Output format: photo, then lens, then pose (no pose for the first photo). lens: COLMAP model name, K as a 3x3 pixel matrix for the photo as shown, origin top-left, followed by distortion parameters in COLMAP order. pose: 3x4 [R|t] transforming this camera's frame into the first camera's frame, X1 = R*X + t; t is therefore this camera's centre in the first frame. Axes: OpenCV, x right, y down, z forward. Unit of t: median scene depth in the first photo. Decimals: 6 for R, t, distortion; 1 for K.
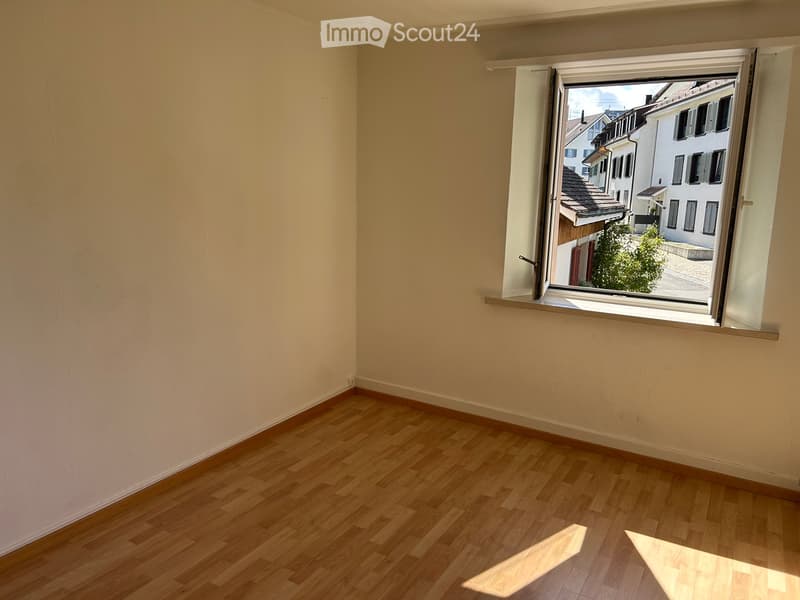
lens RADIAL K [[601.6, 0, 400.0], [0, 601.6, 300.0], [0, 0, 1]] dist [0.062584, -0.067606]
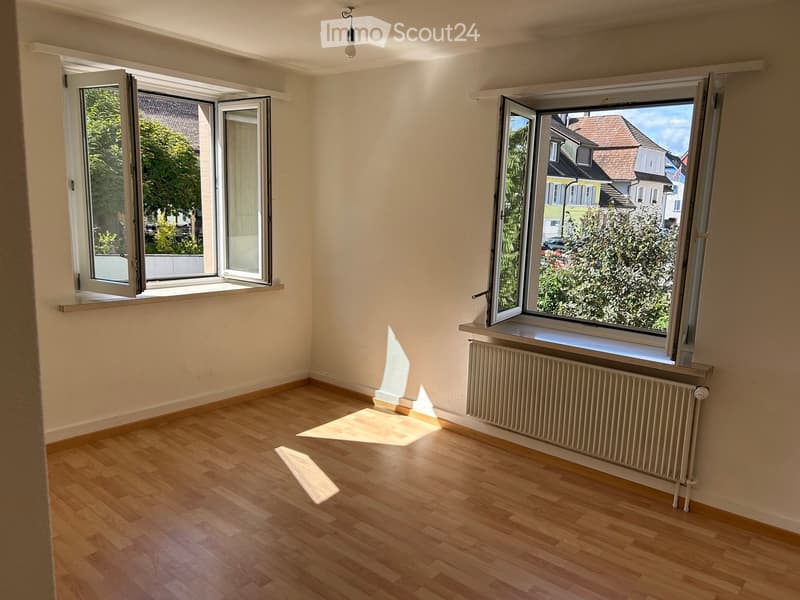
lens RADIAL K [[601.6, 0, 400.0], [0, 601.6, 300.0], [0, 0, 1]] dist [0.062584, -0.067606]
pose [[0.183196, -0.180212, 0.966418, -0.779806], [0.151962, 0.976430, 0.153273, -0.092447], [-0.971260, 0.118780, 0.206263, 0.389602]]
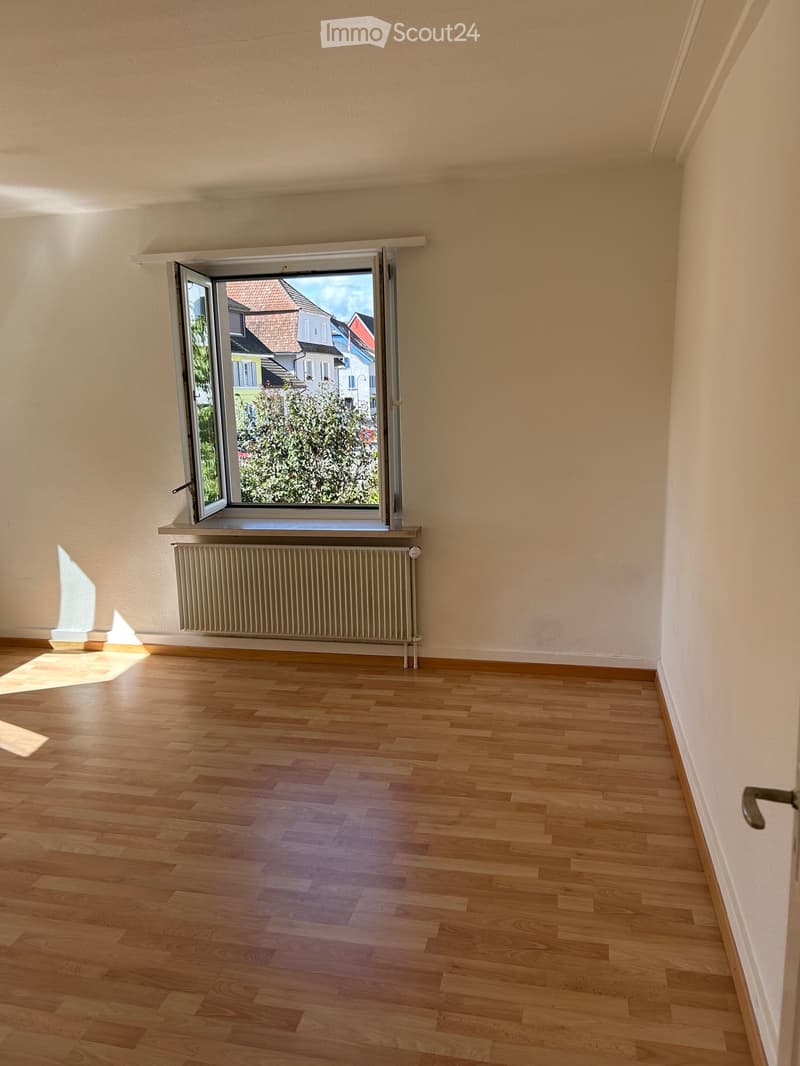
lens RADIAL K [[801.6, 0, 403.5], [0, 801.6, 527.4], [0, 0, 1]] dist [0.062584, -0.067606]
pose [[-0.298203, -0.185638, 0.936276, -1.021340], [0.191101, 0.949433, 0.249112, -0.105203], [-0.935177, 0.253209, -0.247648, 0.478497]]
